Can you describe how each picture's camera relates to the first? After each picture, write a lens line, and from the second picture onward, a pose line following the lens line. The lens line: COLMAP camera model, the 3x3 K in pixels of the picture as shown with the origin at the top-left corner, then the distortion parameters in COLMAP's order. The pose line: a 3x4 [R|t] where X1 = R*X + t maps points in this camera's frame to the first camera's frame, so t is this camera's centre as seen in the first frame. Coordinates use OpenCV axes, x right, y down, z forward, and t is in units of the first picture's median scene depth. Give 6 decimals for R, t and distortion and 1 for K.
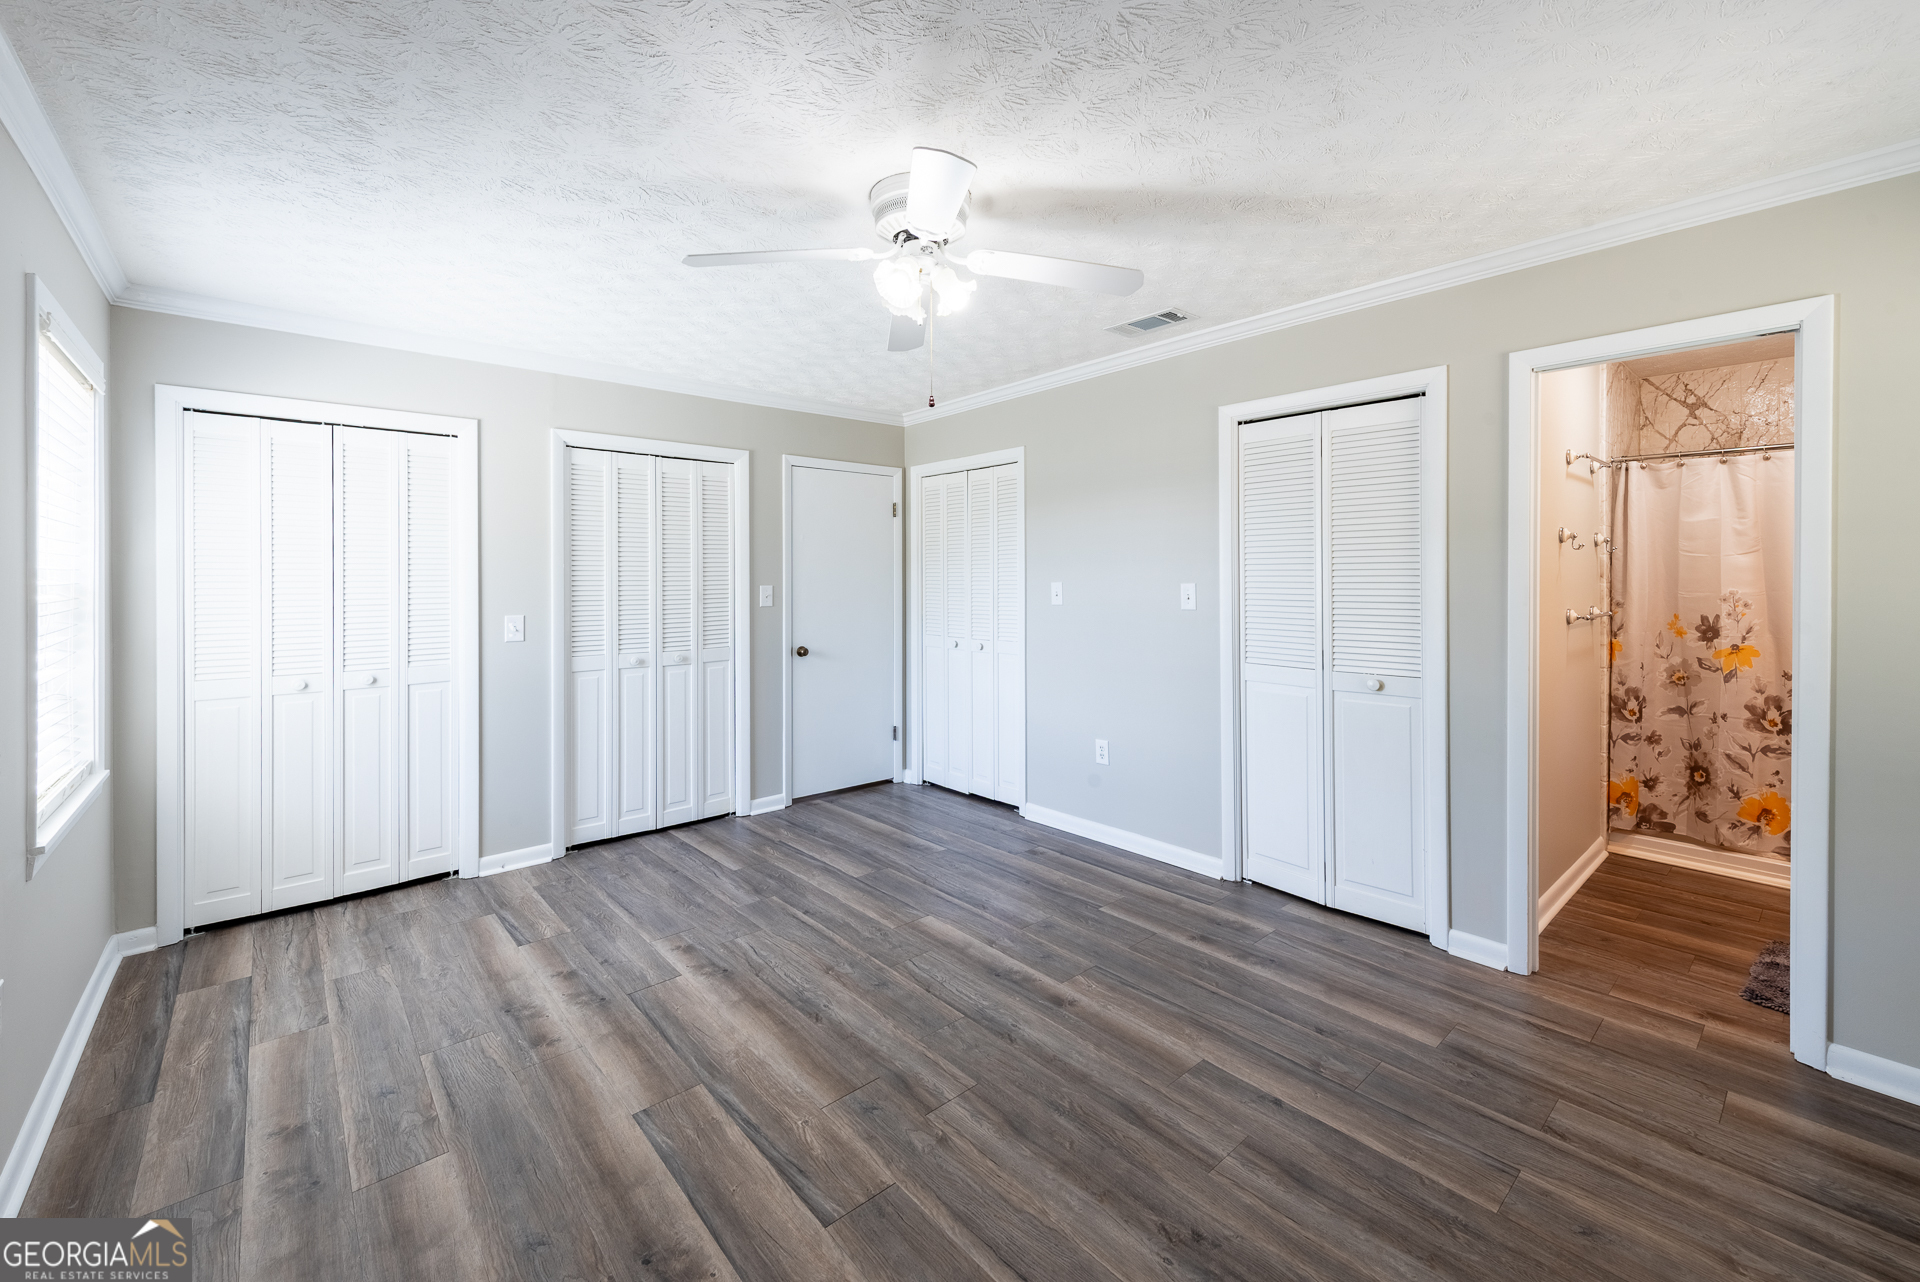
lens RADIAL K [[768.5, 0, 952.5], [0, 768.5, 578.1], [0, 0, 1]] dist [0.014707, -0.004205]
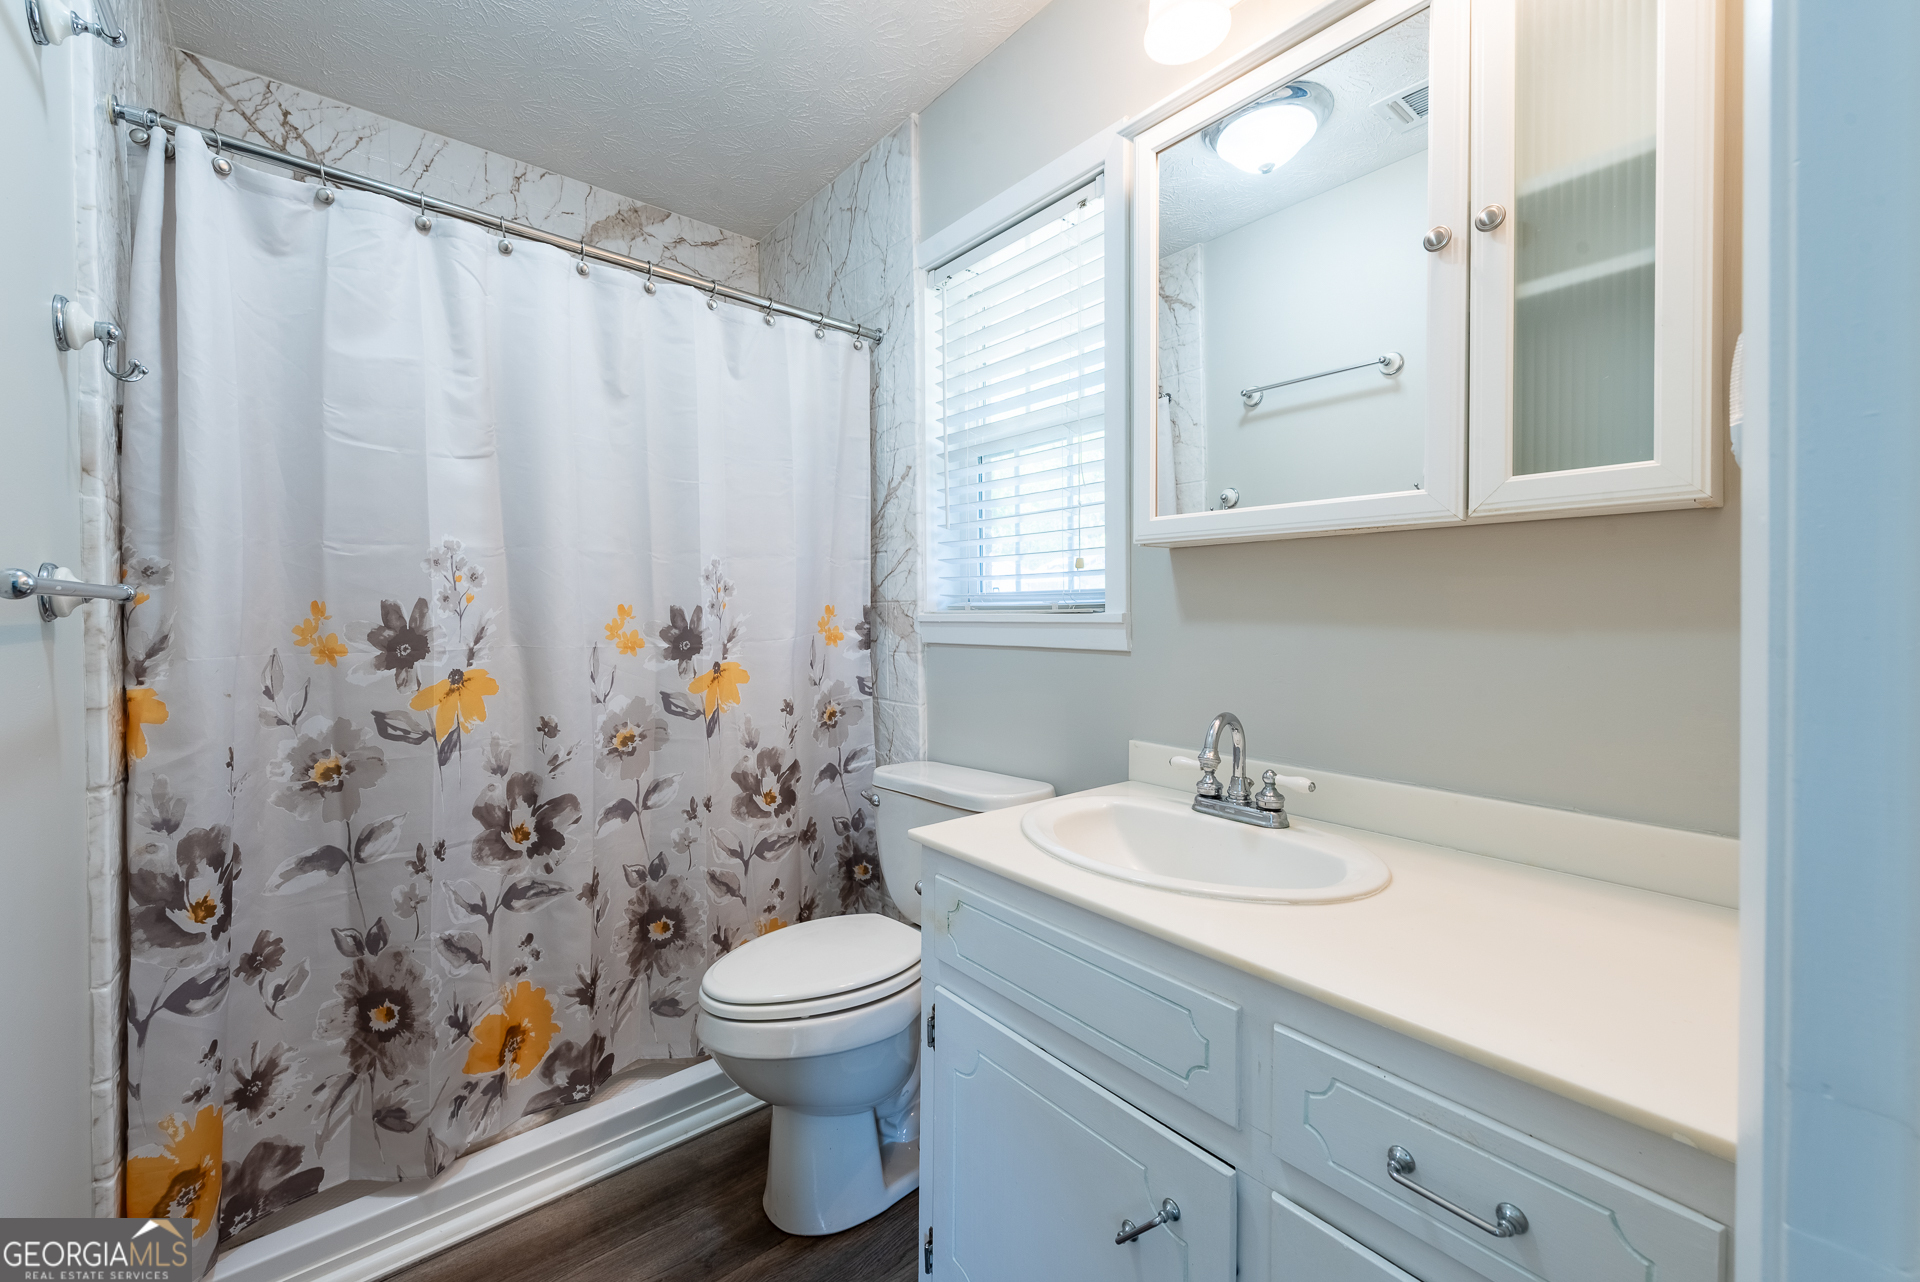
lens RADIAL K [[768.5, 0, 963.6], [0, 768.5, 618.2], [0, 0, 1]] dist [0.014707, -0.004205]
pose [[0.018058, -0.006105, 0.999818, 0.574748], [0.011251, 0.999919, 0.005902, 0.056160], [-0.999774, 0.011142, 0.018126, 0.693961]]
